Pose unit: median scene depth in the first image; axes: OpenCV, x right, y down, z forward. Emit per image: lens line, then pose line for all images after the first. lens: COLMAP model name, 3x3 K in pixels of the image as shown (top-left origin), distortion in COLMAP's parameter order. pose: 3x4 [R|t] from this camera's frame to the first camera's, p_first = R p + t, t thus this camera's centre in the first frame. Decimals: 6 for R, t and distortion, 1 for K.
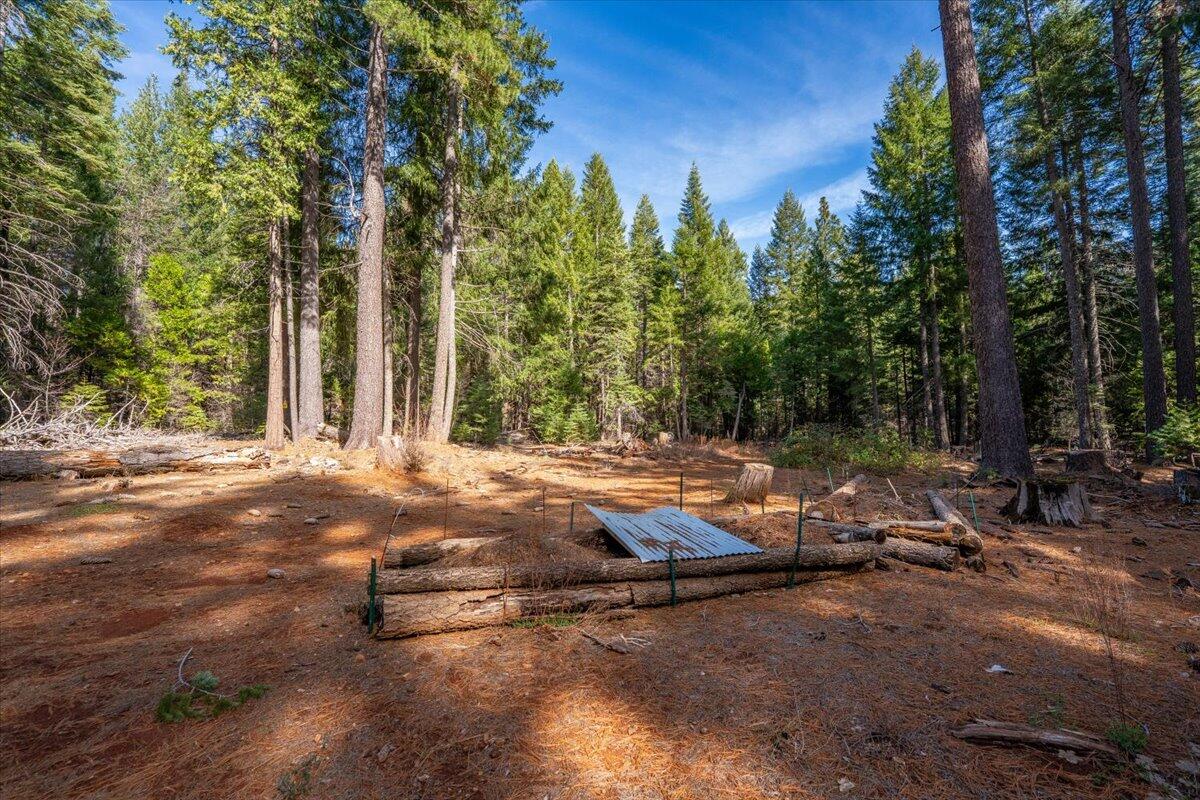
lens RADIAL K [[499.2, 0, 600.0], [0, 499.2, 400.0], [0, 0, 1]] dist [-0.013315, 0.000110]
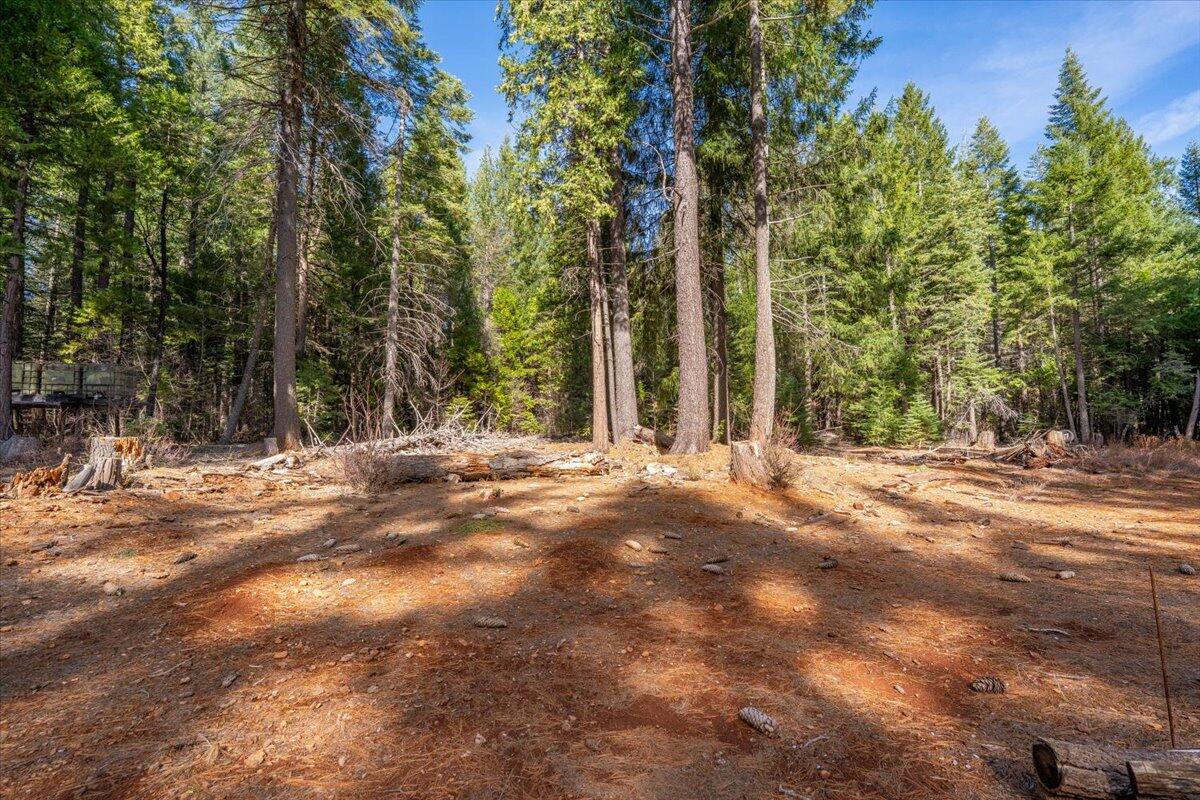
lens RADIAL K [[499.2, 0, 600.0], [0, 499.2, 400.0], [0, 0, 1]] dist [-0.013315, 0.000110]
pose [[0.861641, -0.040933, -0.505865, -0.110443], [0.041972, 0.999075, -0.009351, 0.002126], [0.505780, -0.013175, 0.862562, 0.099457]]
